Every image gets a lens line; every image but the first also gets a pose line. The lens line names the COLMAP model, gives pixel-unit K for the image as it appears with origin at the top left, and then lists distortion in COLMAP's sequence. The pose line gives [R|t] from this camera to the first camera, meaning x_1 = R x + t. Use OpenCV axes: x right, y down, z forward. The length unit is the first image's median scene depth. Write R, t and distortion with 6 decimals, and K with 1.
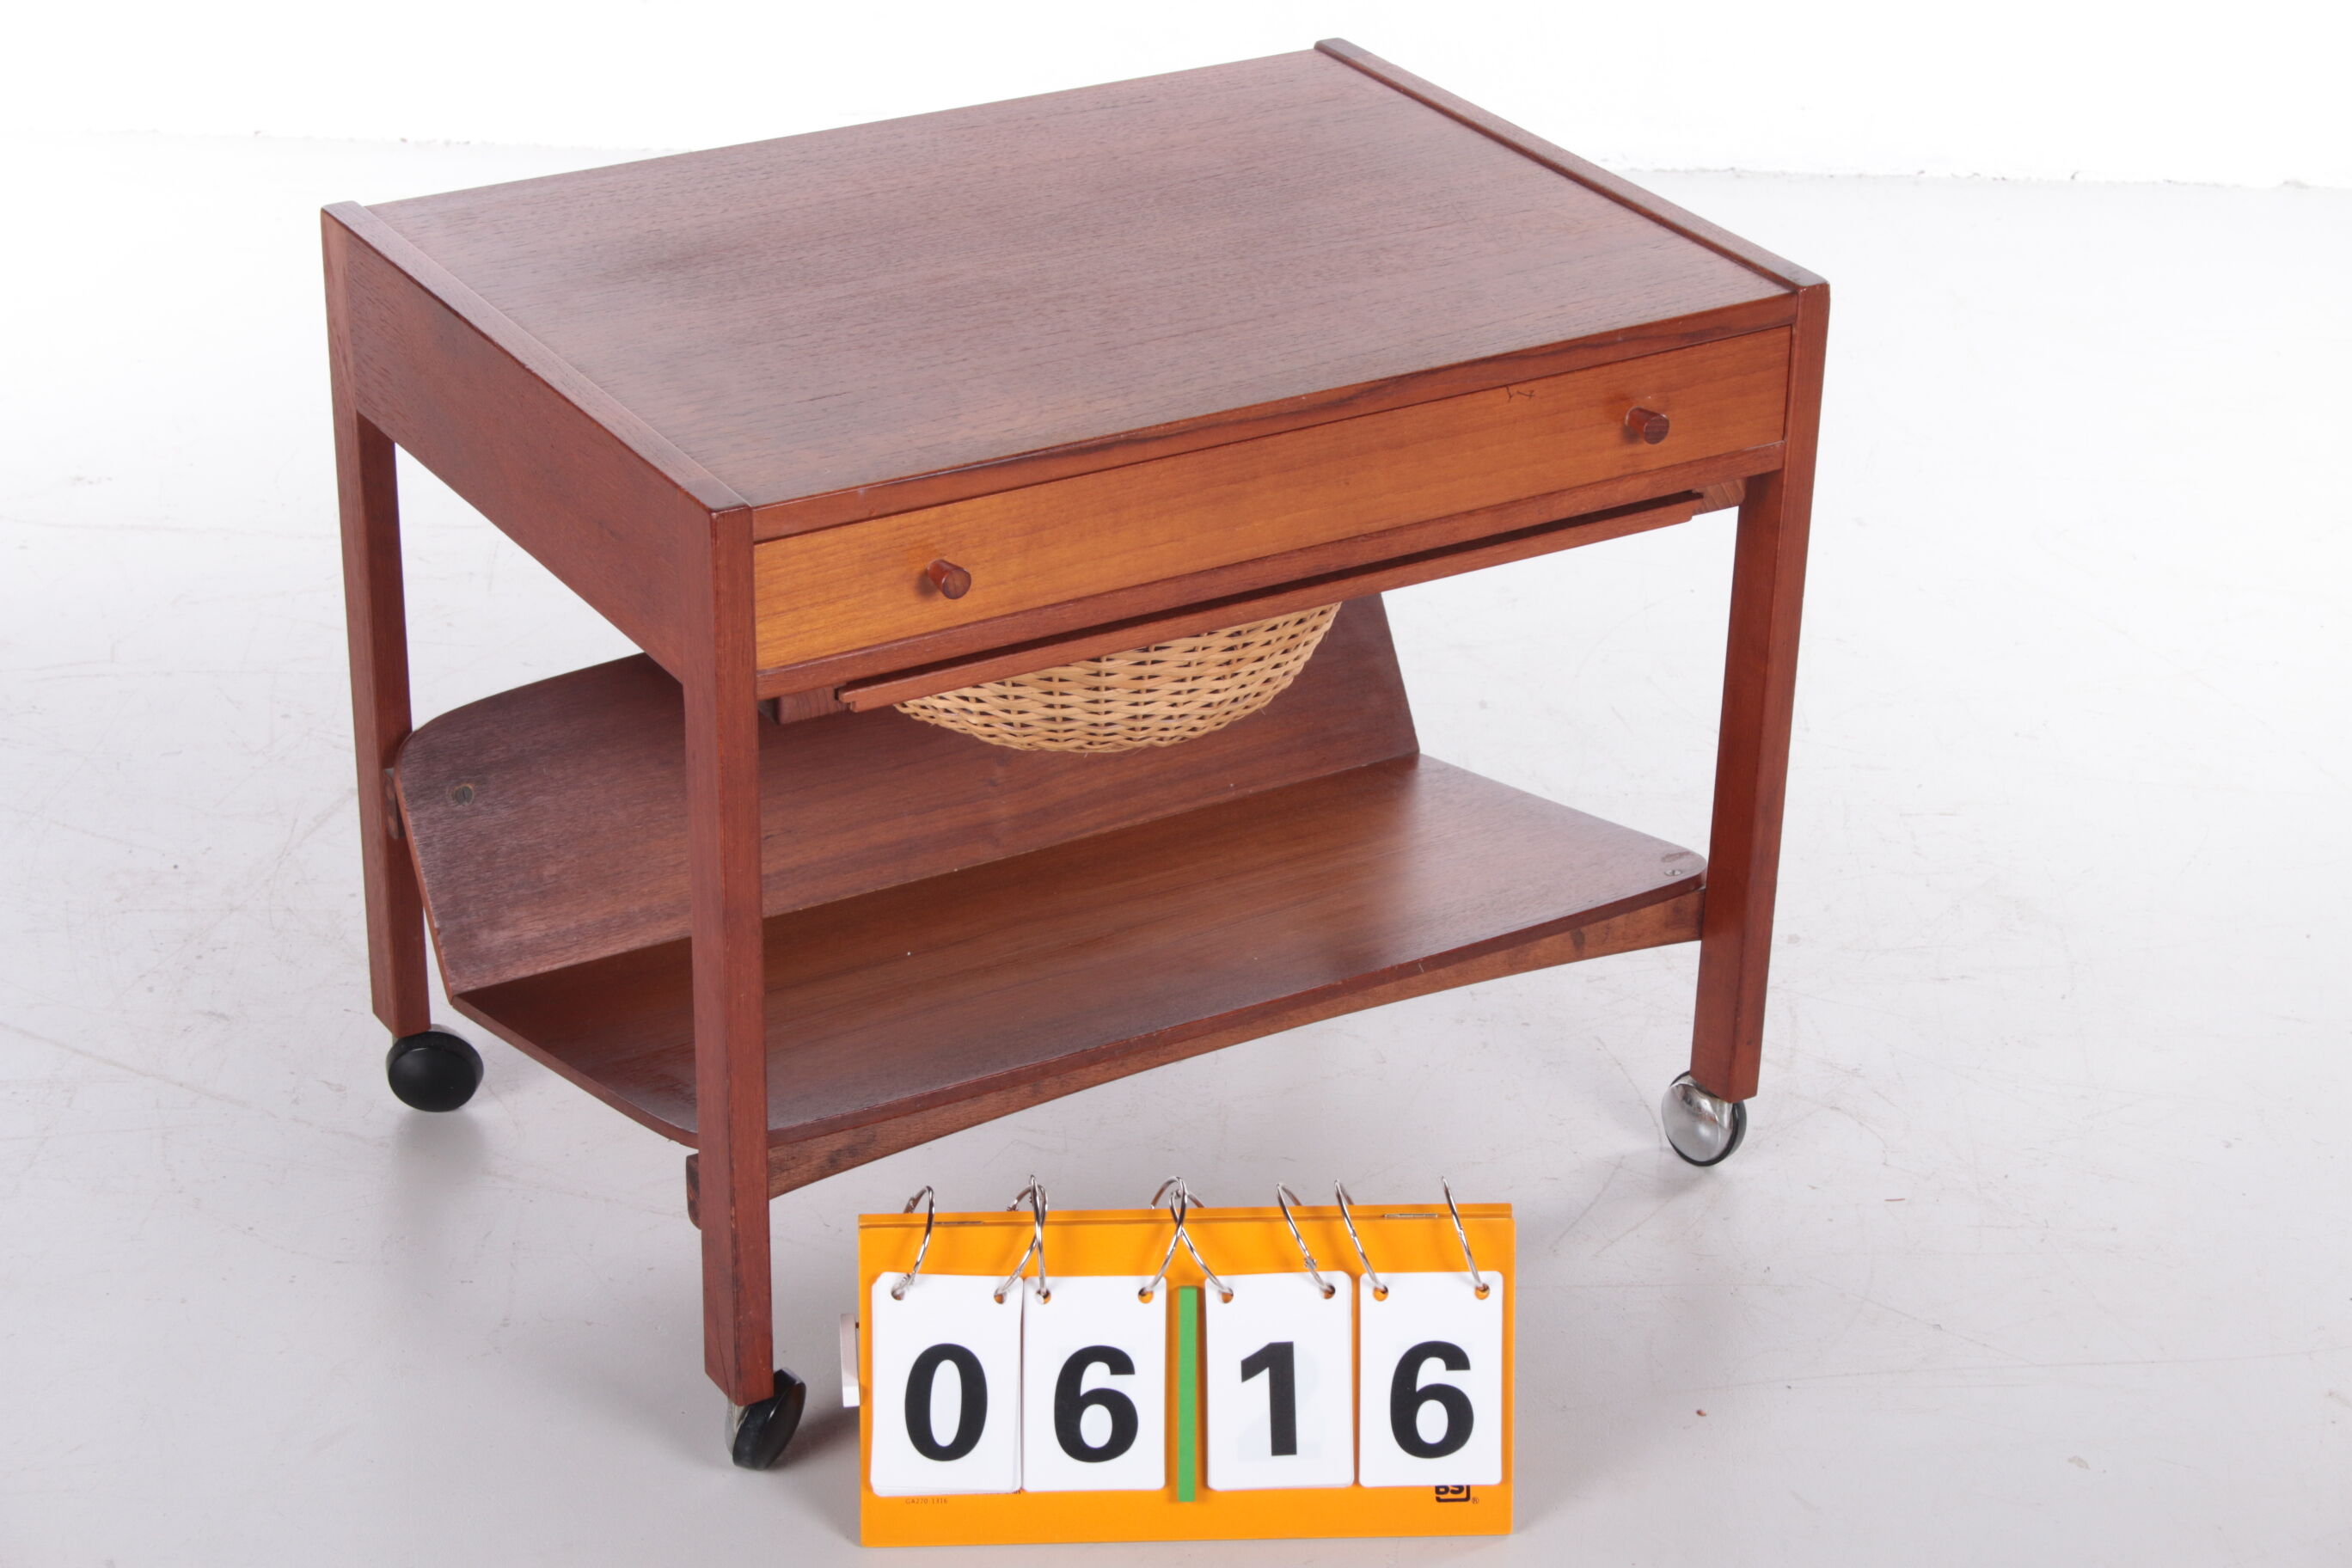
lens RADIAL K [[4830.9, 0, 1176.0], [0, 4830.9, 784.0], [0, 0, 1]] dist [-0.007098, -0.052805]
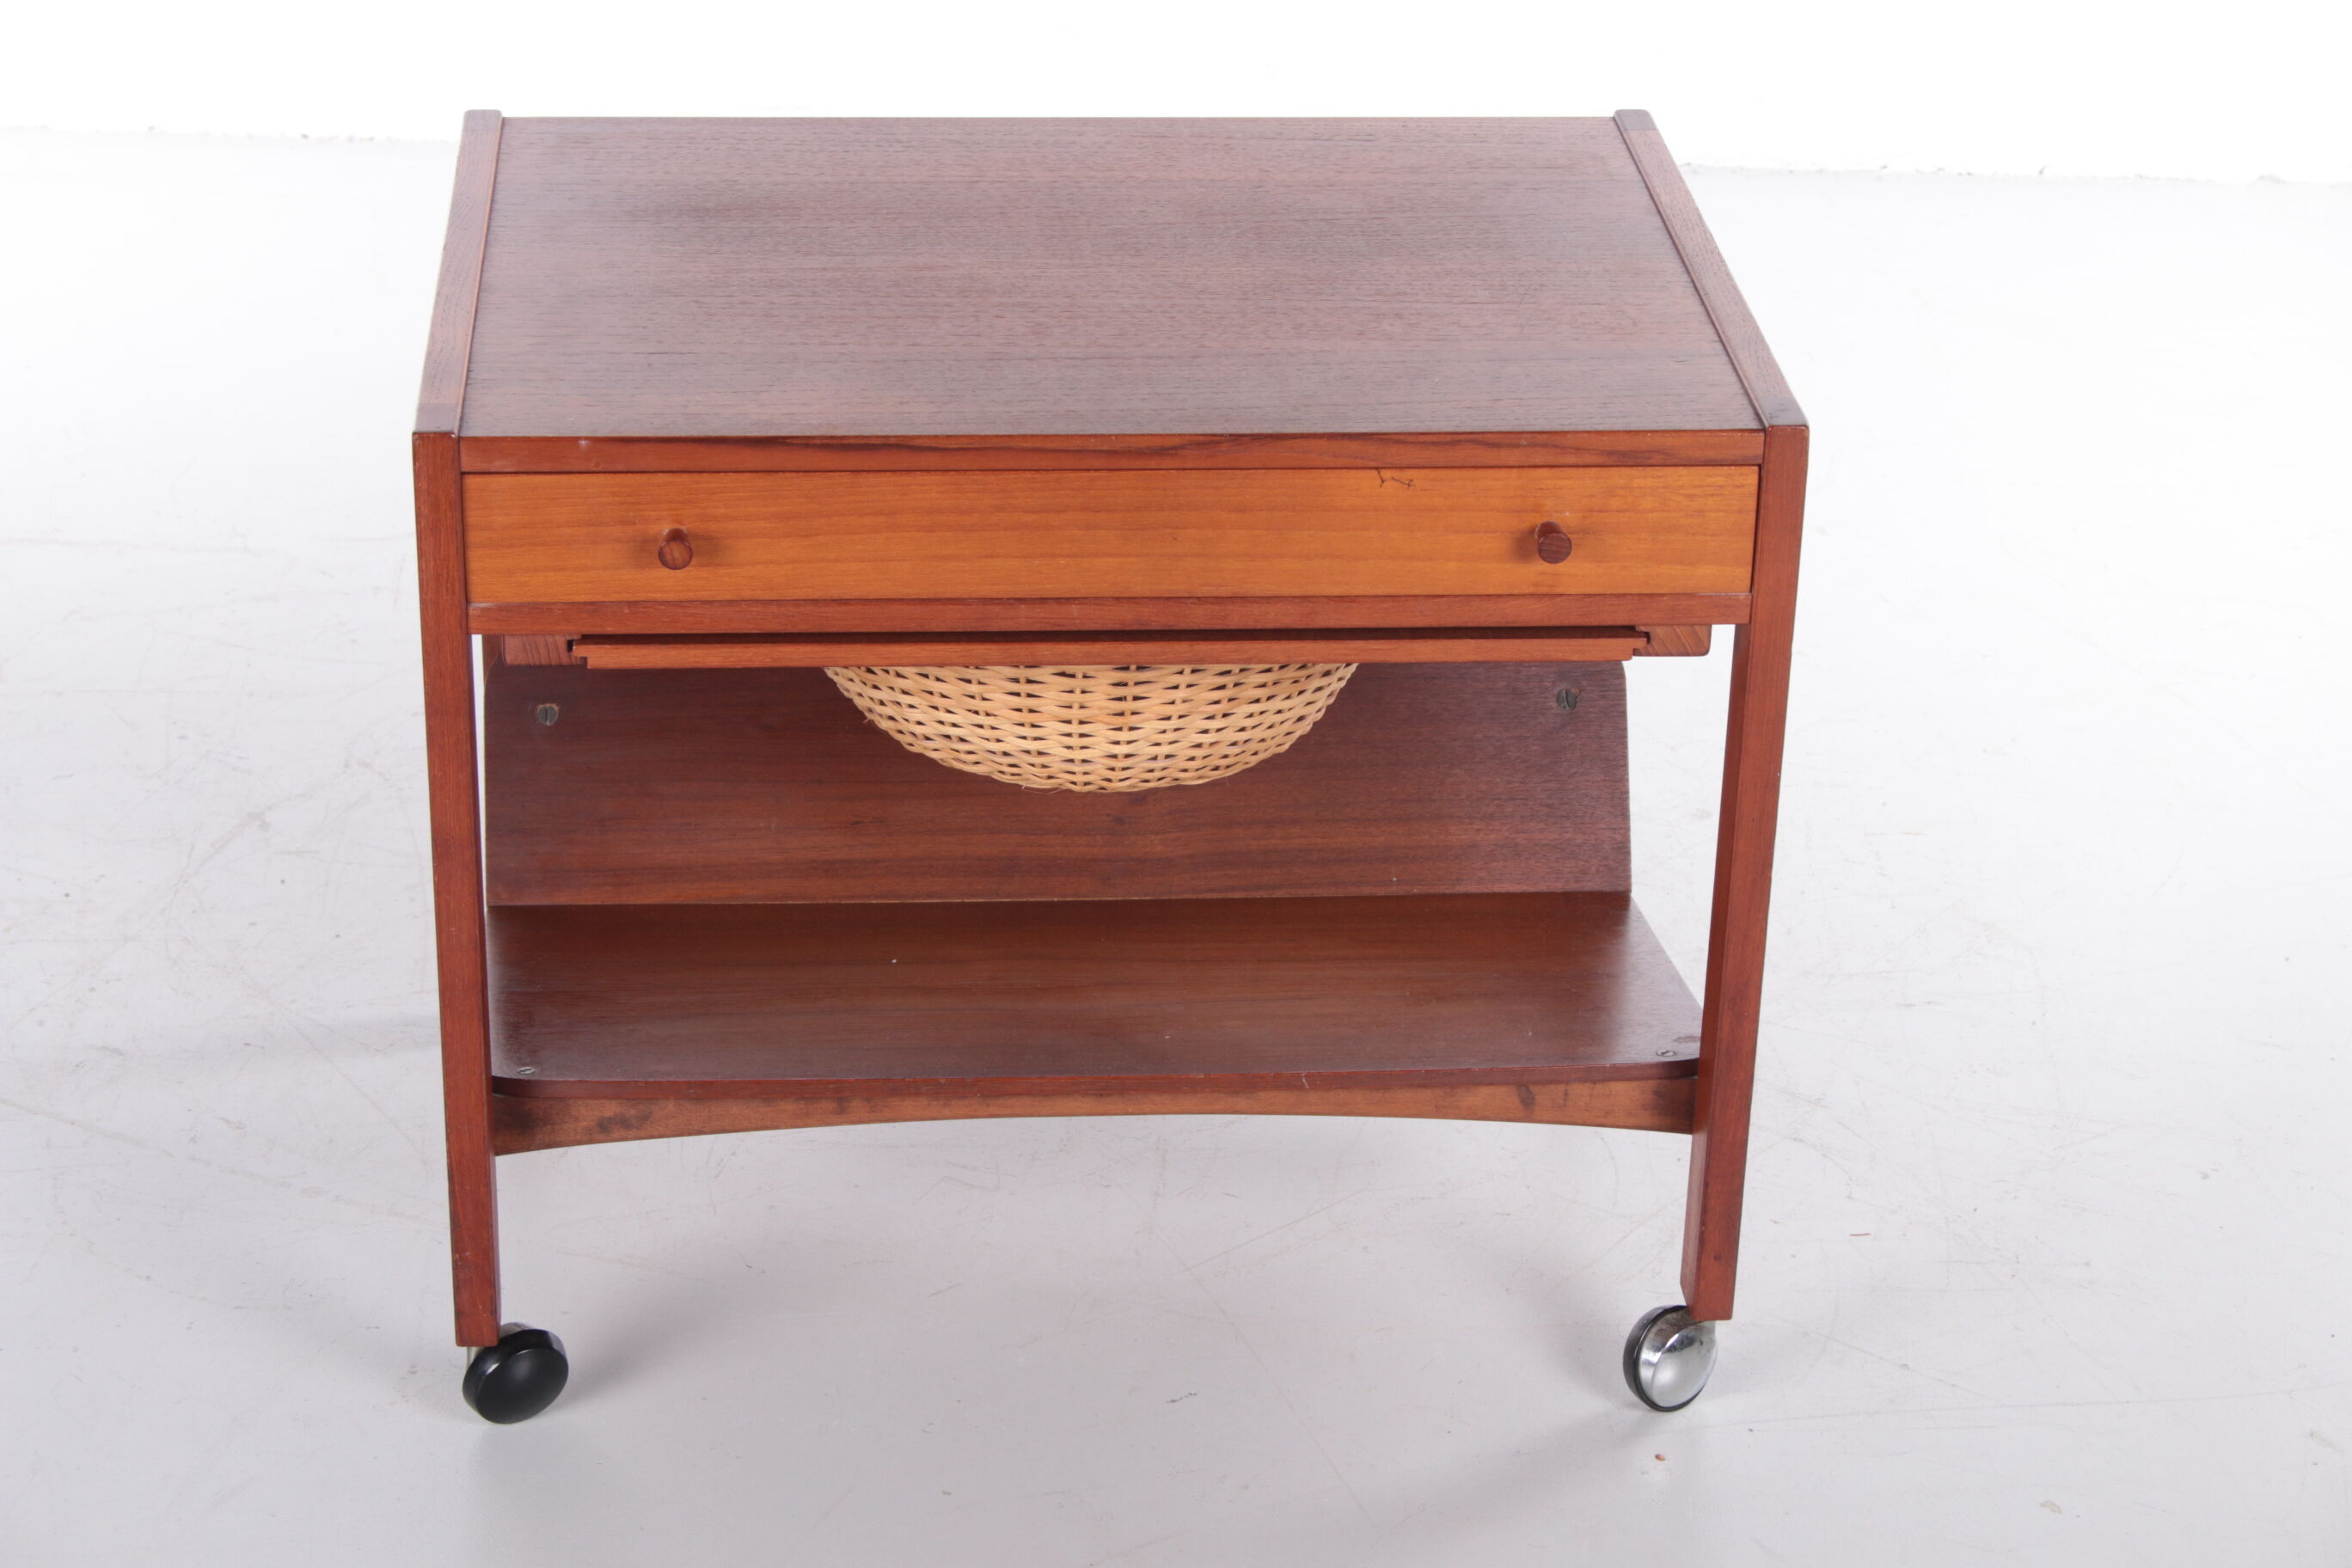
lens RADIAL K [[5009.8, 0, 1176.0], [0, 5009.8, 784.0], [0, 0, 1]] dist [-0.002943, 0.121537]
pose [[0.893511, 0.195032, -0.404476, 0.425692], [-0.203650, 0.978795, 0.022087, -0.036026], [0.400207, 0.062637, 0.914282, 0.109889]]
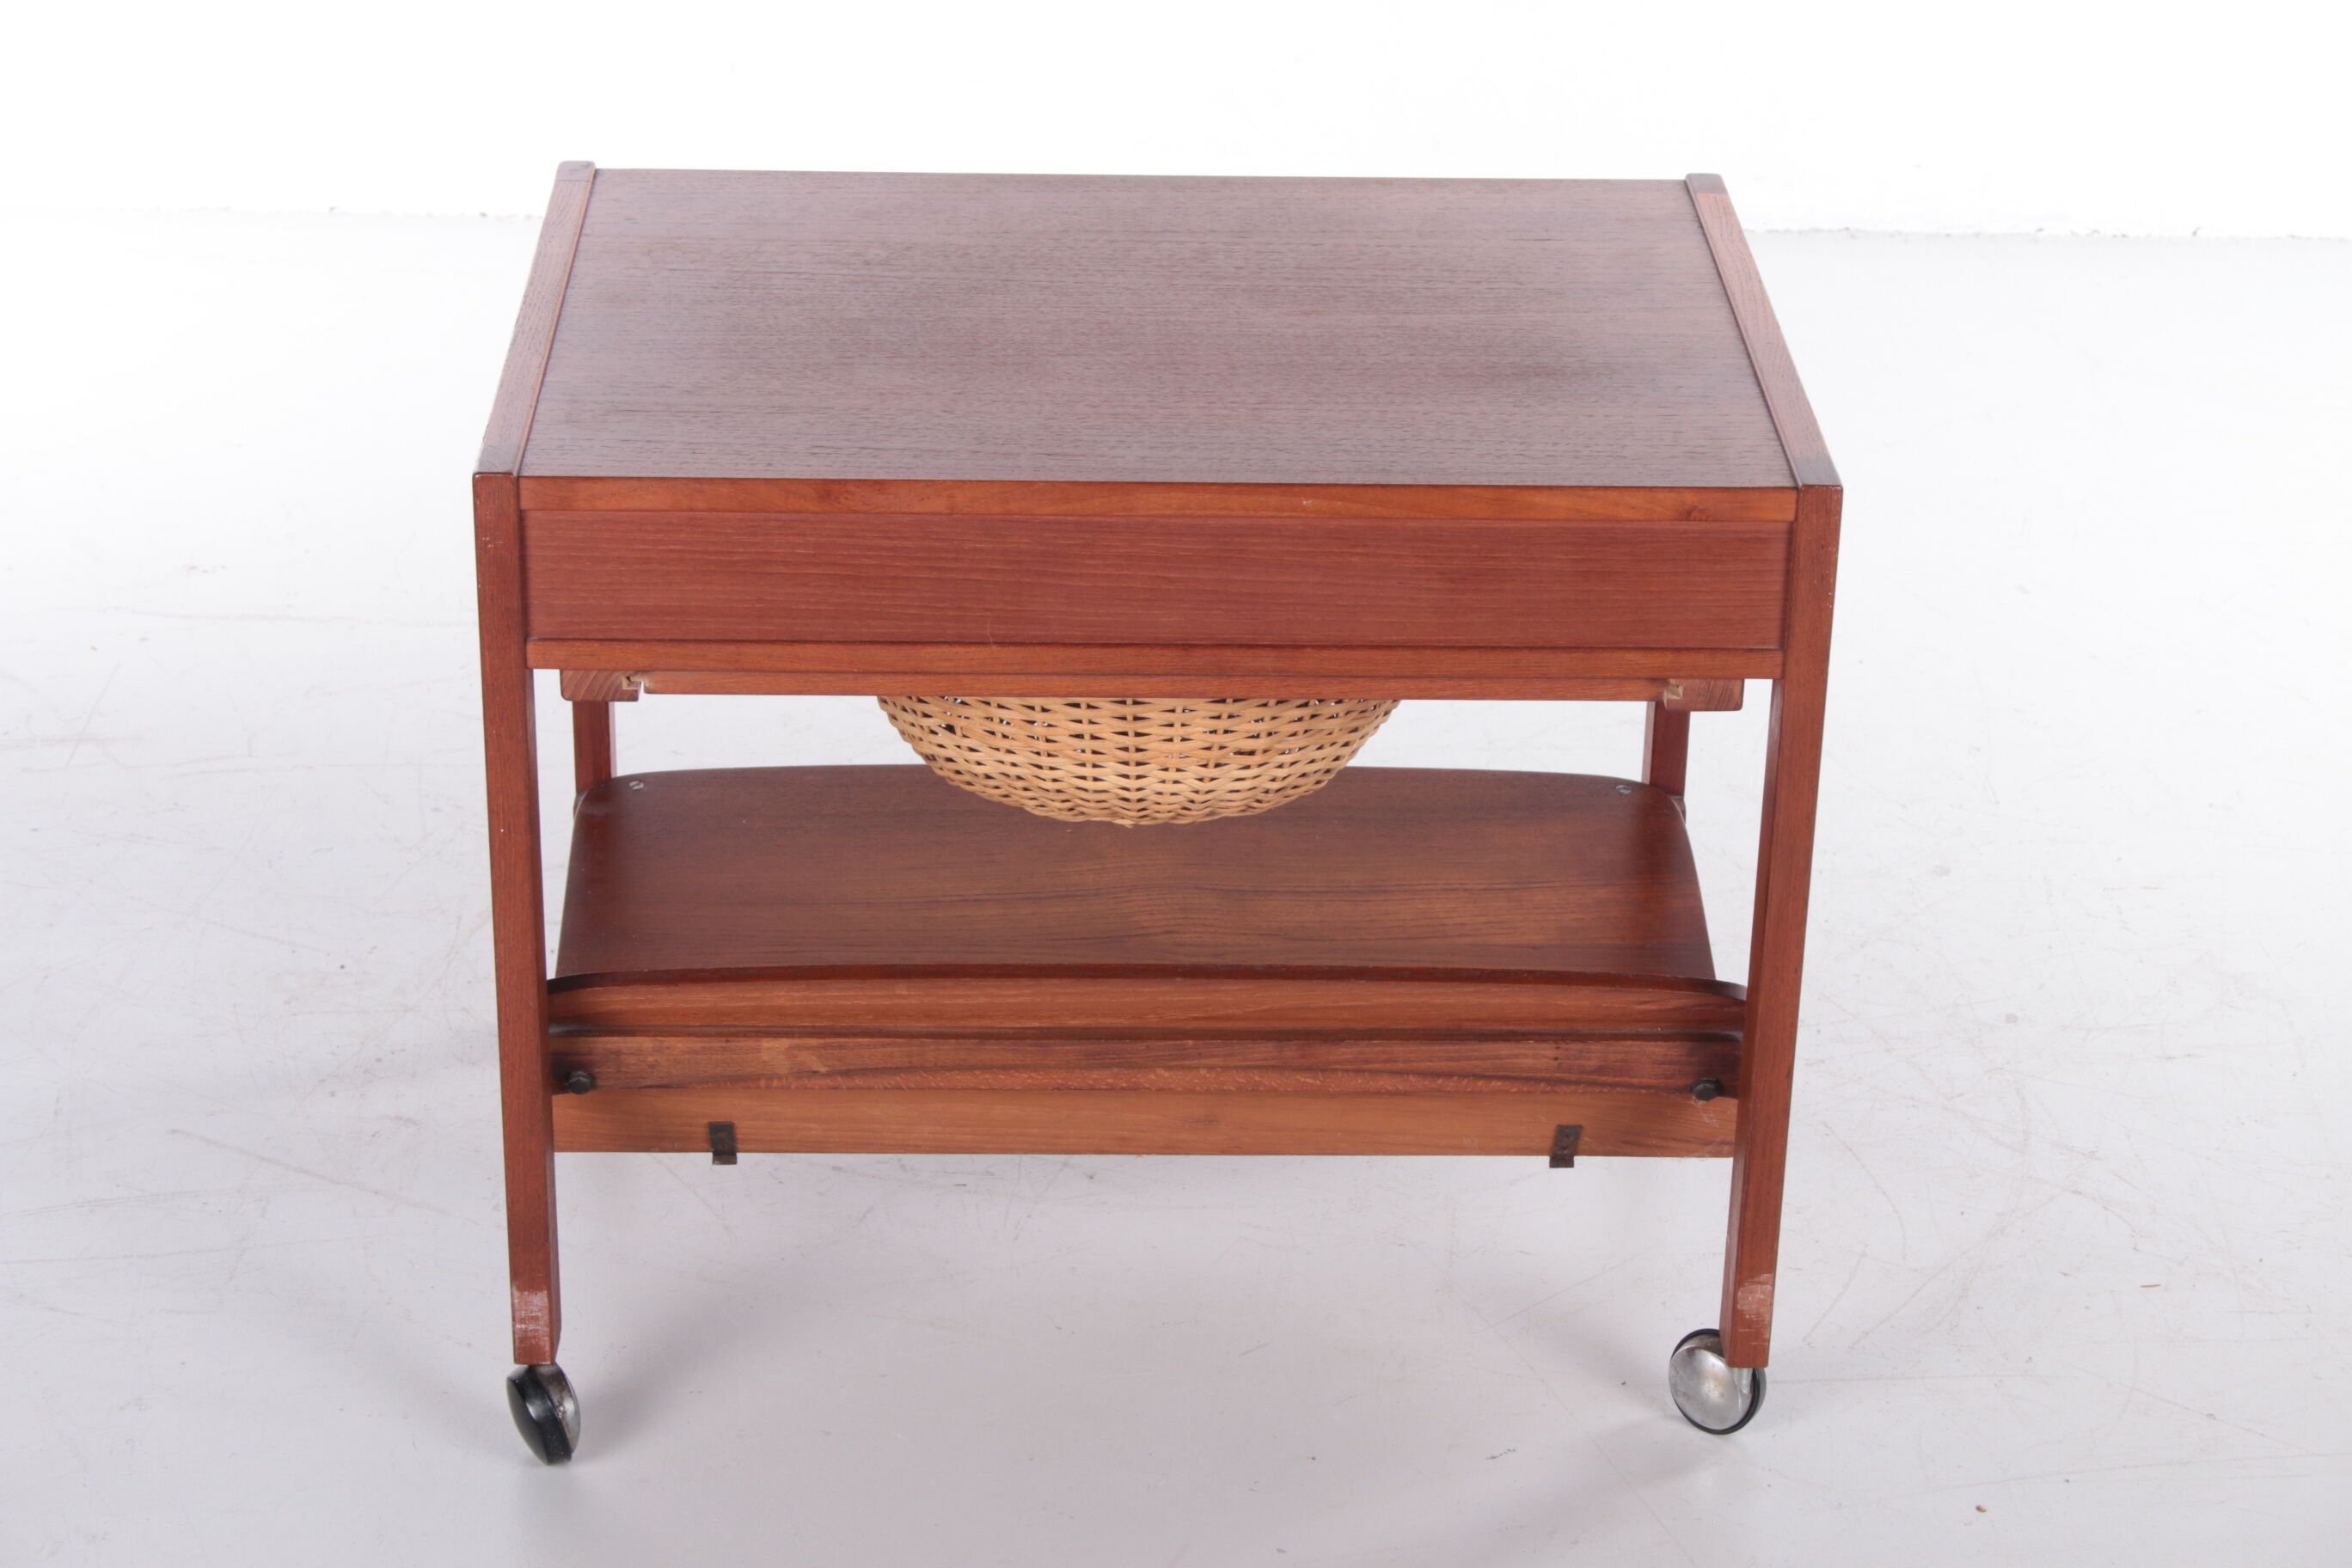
lens RADIAL K [[5081.2, 0, 1176.0], [0, 5081.2, 784.0], [0, 0, 1]] dist [-0.004287, -0.013062]
pose [[-0.868579, -0.243431, 0.431638, -0.506799], [0.184719, 0.649206, 0.737841, -0.828405], [-0.459836, 0.720606, -0.518921, 1.642893]]
